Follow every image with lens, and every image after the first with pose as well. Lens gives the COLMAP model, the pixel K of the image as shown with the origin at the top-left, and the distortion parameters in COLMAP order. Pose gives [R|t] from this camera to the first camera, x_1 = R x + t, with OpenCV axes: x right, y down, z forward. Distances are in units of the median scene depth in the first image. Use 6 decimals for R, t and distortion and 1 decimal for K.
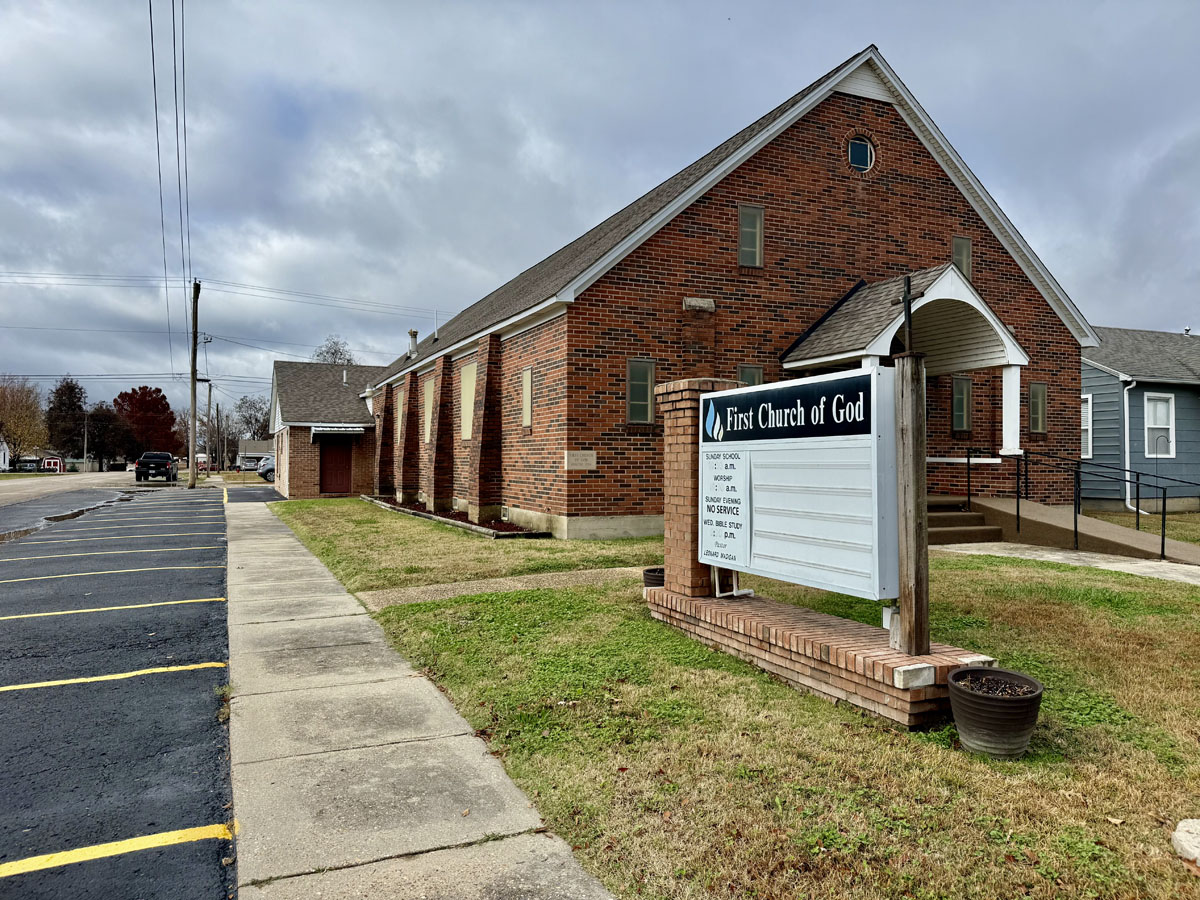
lens RADIAL K [[843.1, 0, 600.0], [0, 843.1, 450.0], [0, 0, 1]] dist [0.177897, -0.398567]
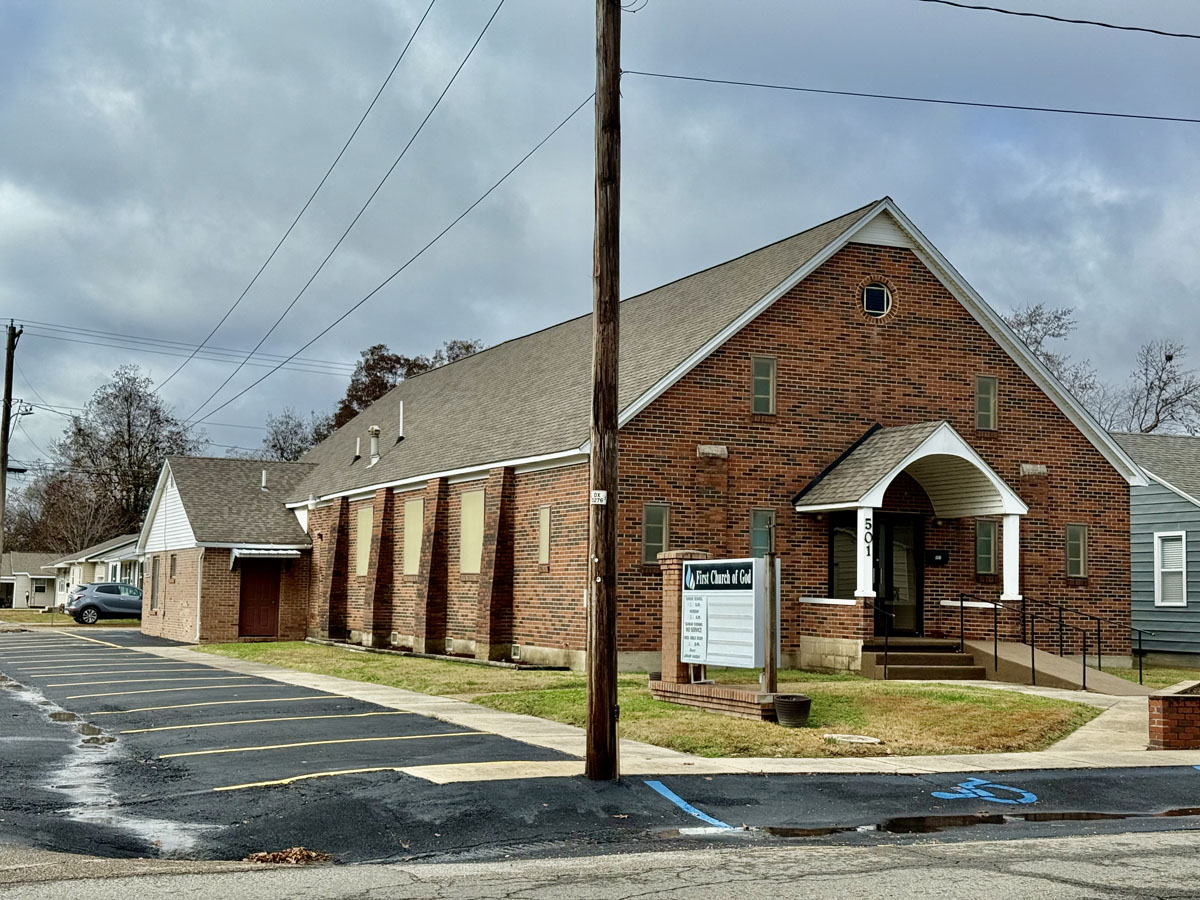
lens RADIAL K [[1695.9, 0, 600.0], [0, 1695.9, 450.0], [0, 0, 1]] dist [0.124790, -0.028430]
pose [[0.999887, 0.015003, 0.000684, -0.024375], [-0.014912, 0.997206, -0.073202, -0.017227], [-0.001780, 0.073184, 0.997317, -1.109118]]
